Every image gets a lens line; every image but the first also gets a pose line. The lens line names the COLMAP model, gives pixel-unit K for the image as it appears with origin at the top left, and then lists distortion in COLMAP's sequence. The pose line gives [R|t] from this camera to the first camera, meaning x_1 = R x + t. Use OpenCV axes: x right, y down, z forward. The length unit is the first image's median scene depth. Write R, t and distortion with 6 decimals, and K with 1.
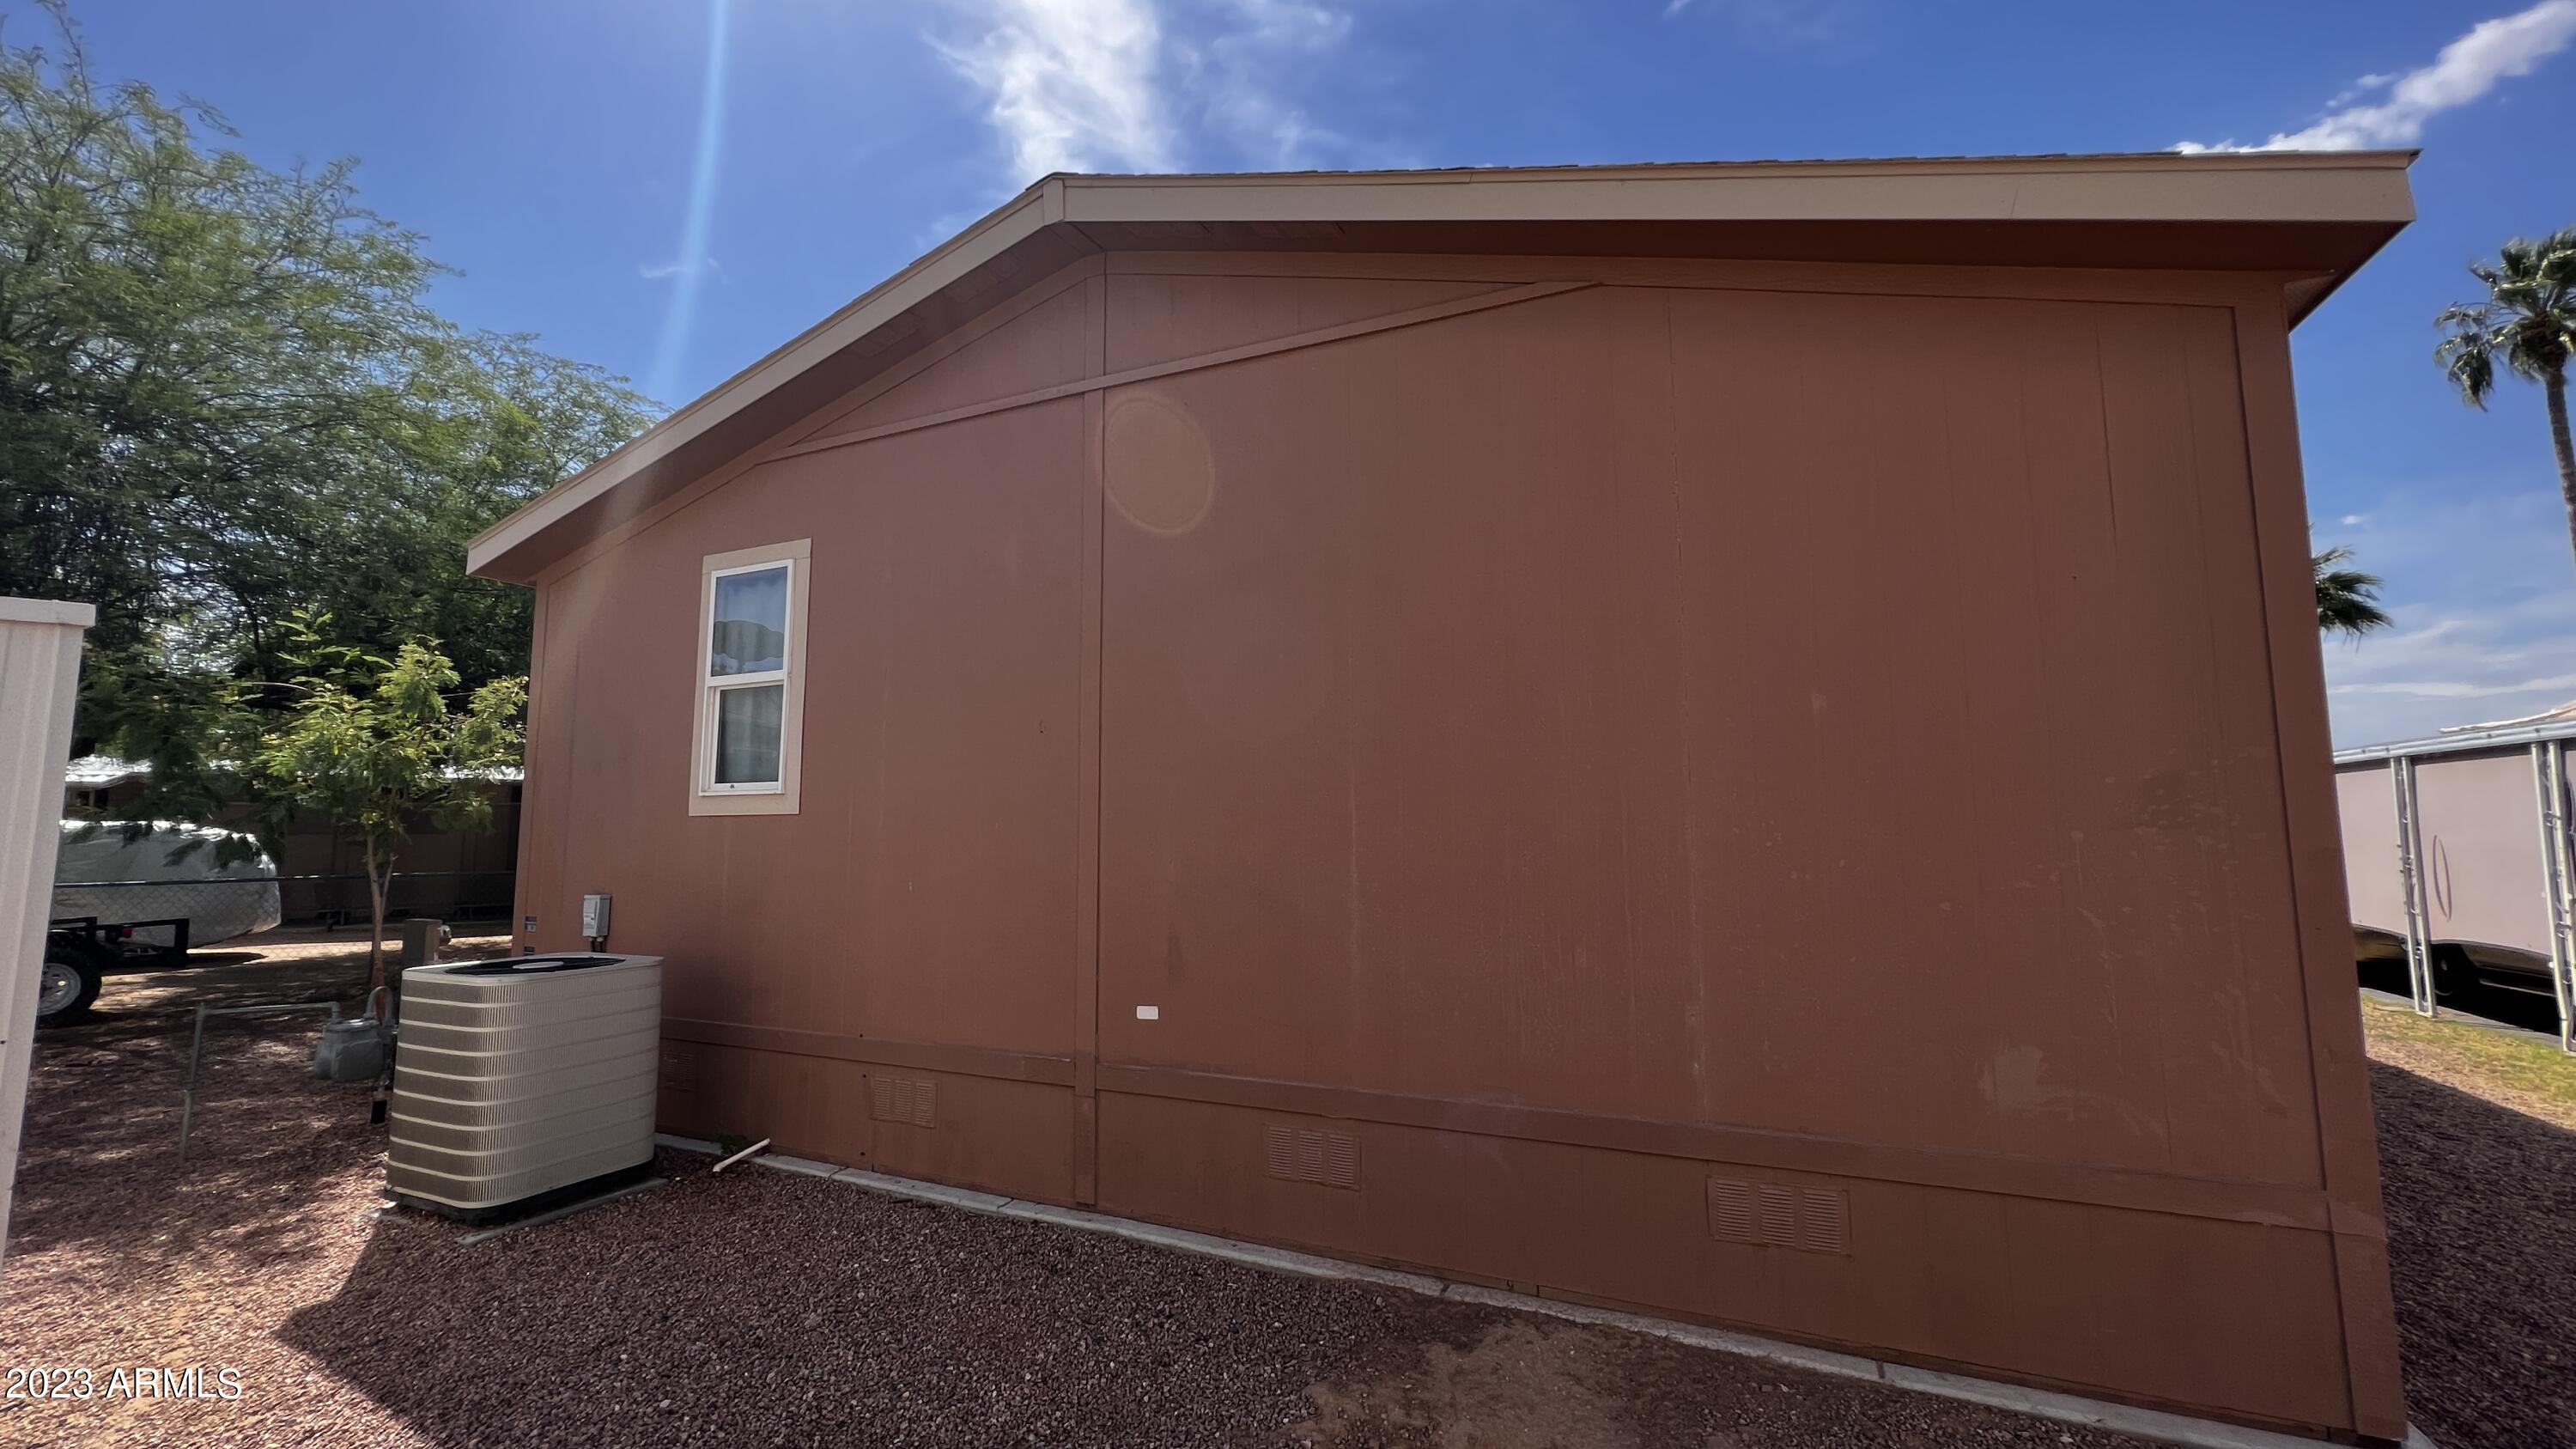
lens RADIAL K [[1022.0, 0, 1288.0], [0, 1022.0, 724.5], [0, 0, 1]] dist [-0.001962, 0.000126]
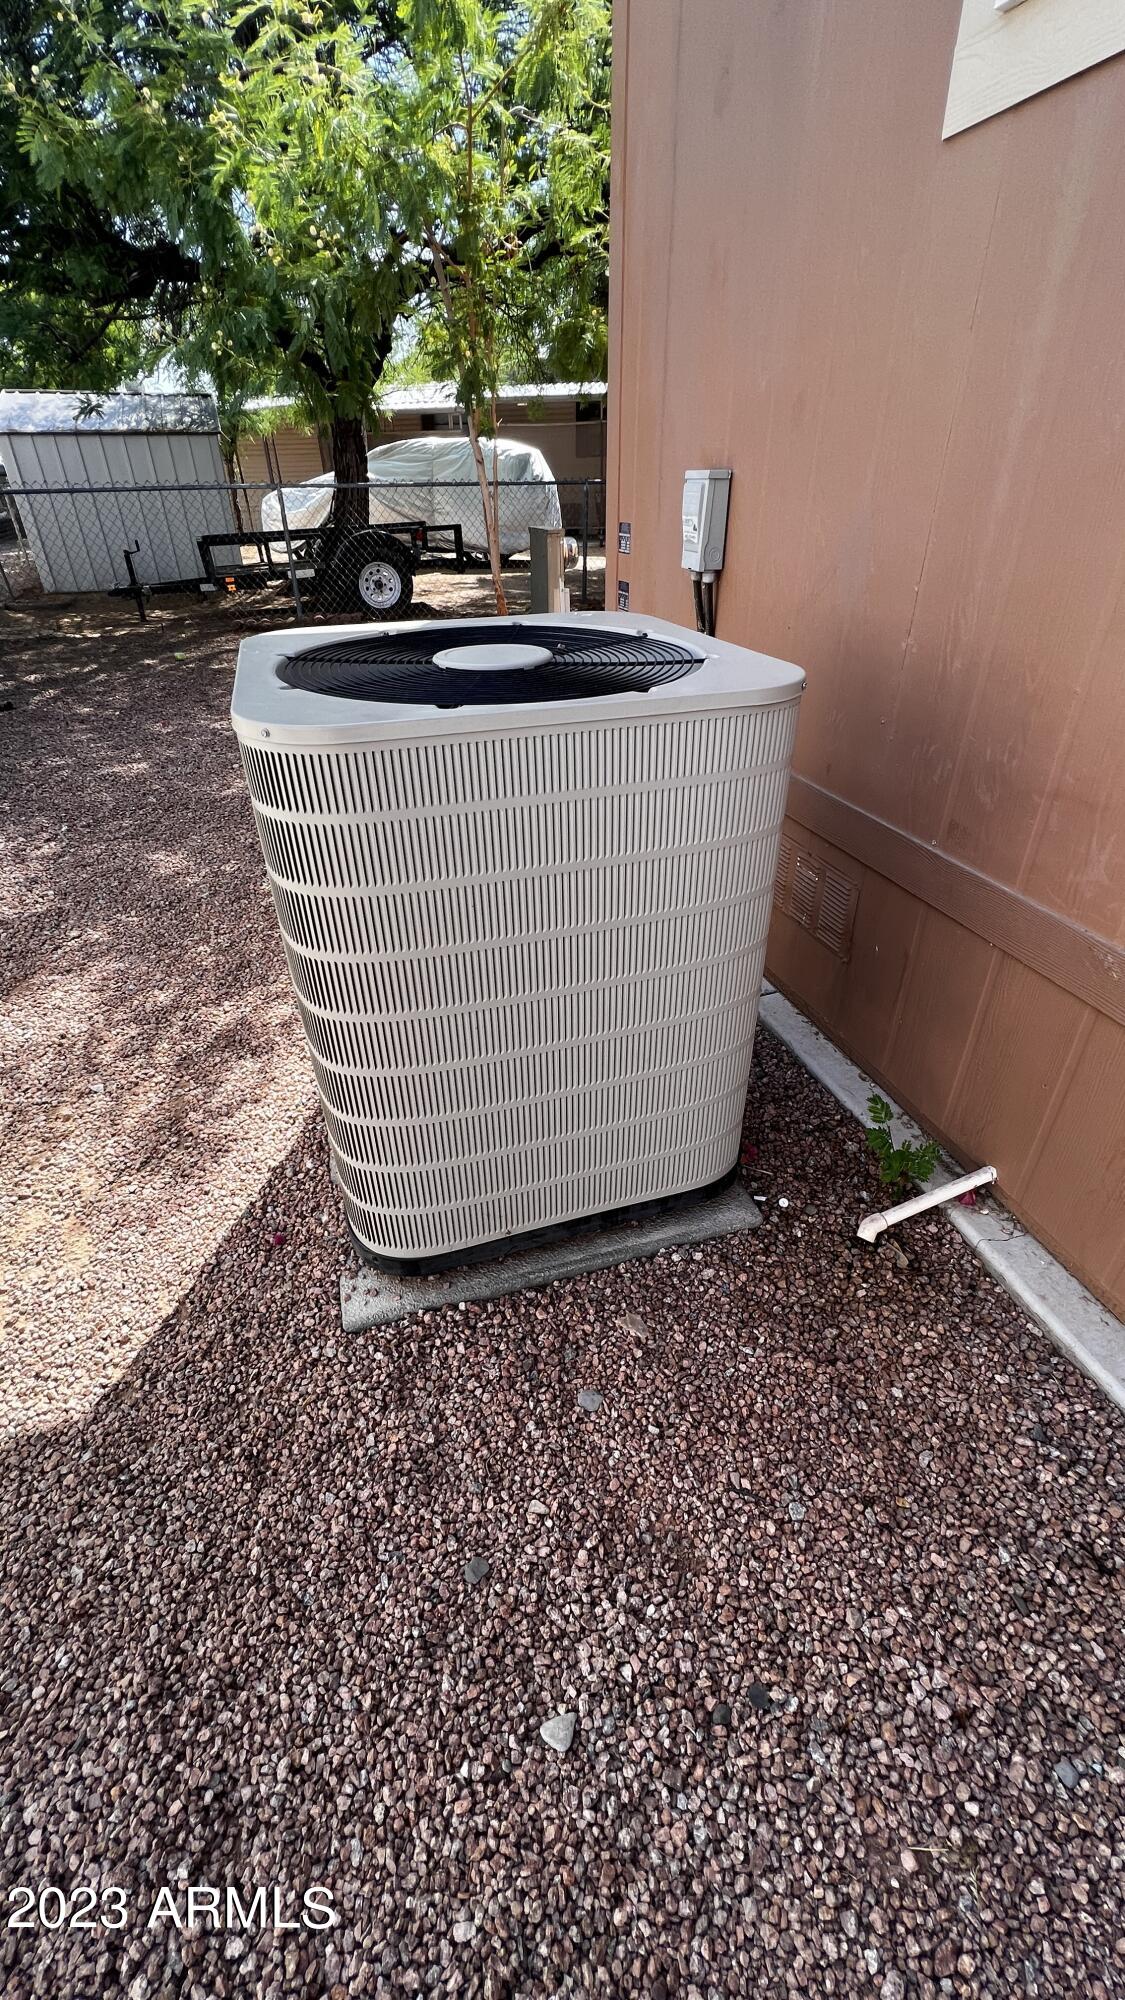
lens RADIAL K [[793.3, 0, 562.5], [0, 793.3, 1000.0], [0, 0, 1]] dist [-0.001962, 0.000126]
pose [[0.671637, 0.402233, -0.622183, -0.574961], [0.084158, 0.792933, 0.603469, 0.193482], [0.736085, -0.457674, 0.498712, 0.949546]]
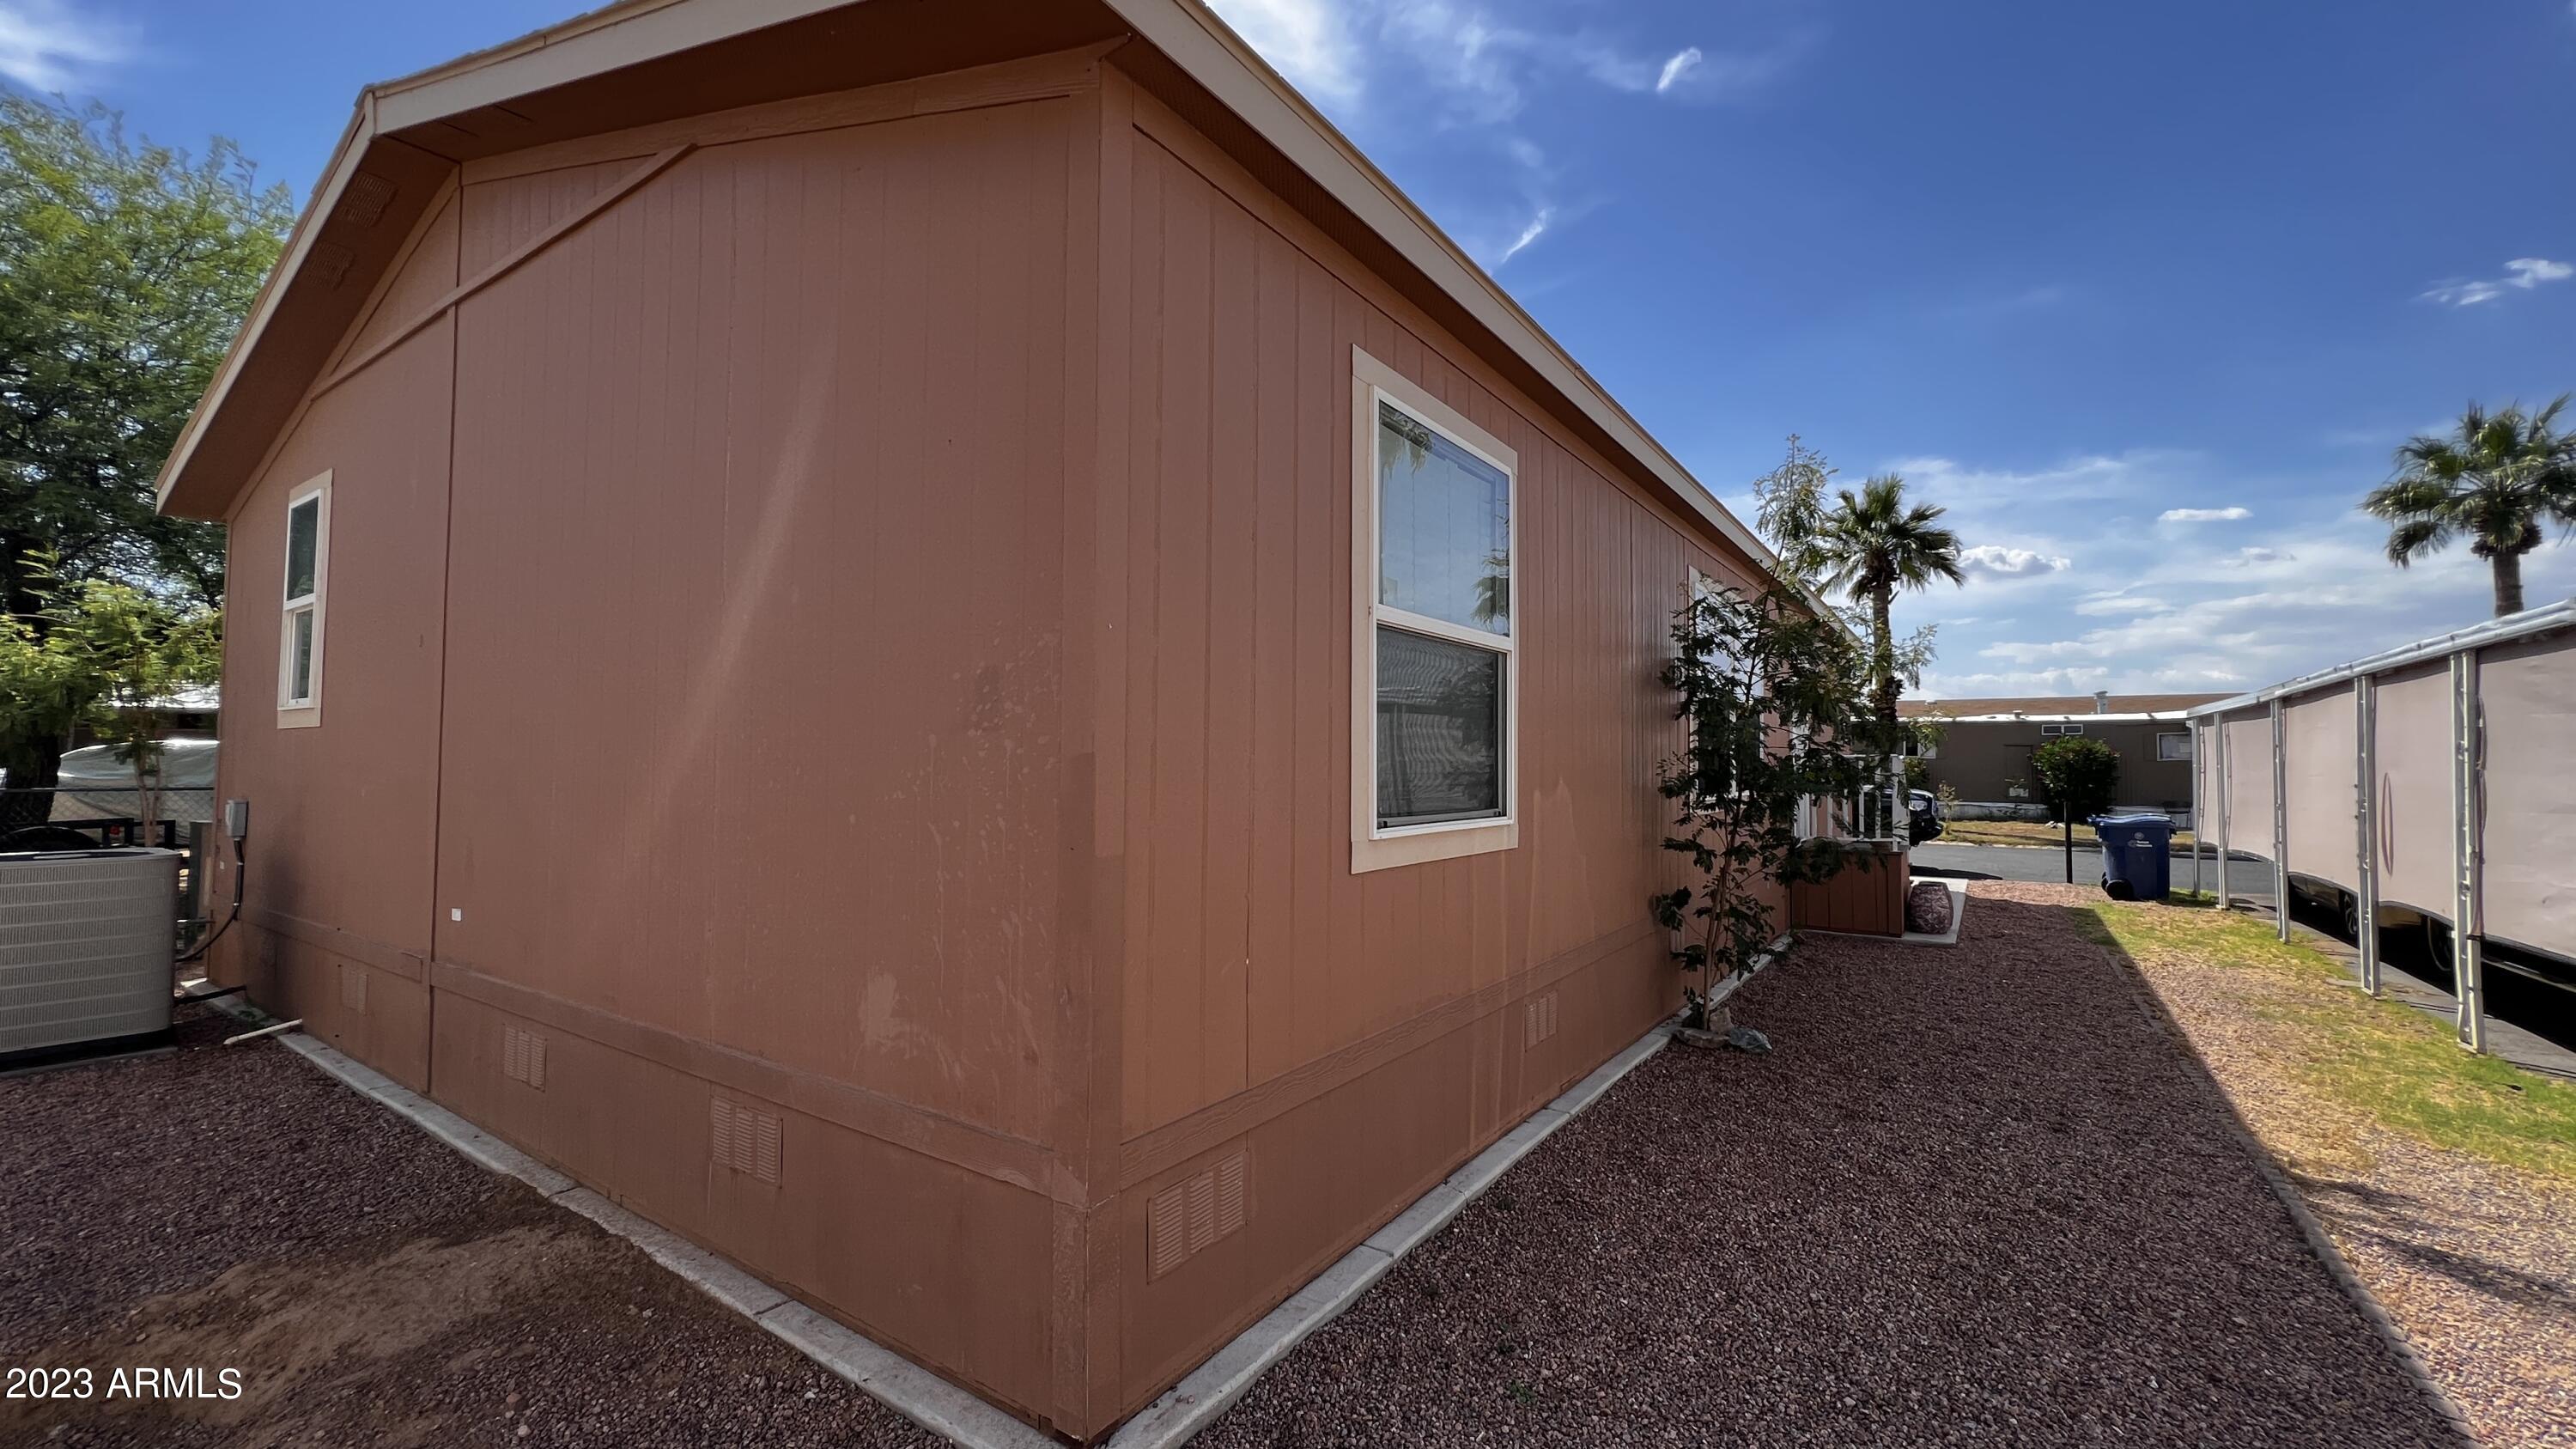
lens RADIAL K [[1022.0, 0, 1288.0], [0, 1022.0, 724.5], [0, 0, 1]] dist [-0.001962, 0.000126]
pose [[0.985468, 0.003840, -0.169819, 0.920367], [0.006915, 0.998009, 0.062696, 0.032420], [0.169721, -0.062959, 0.983479, 0.145222]]
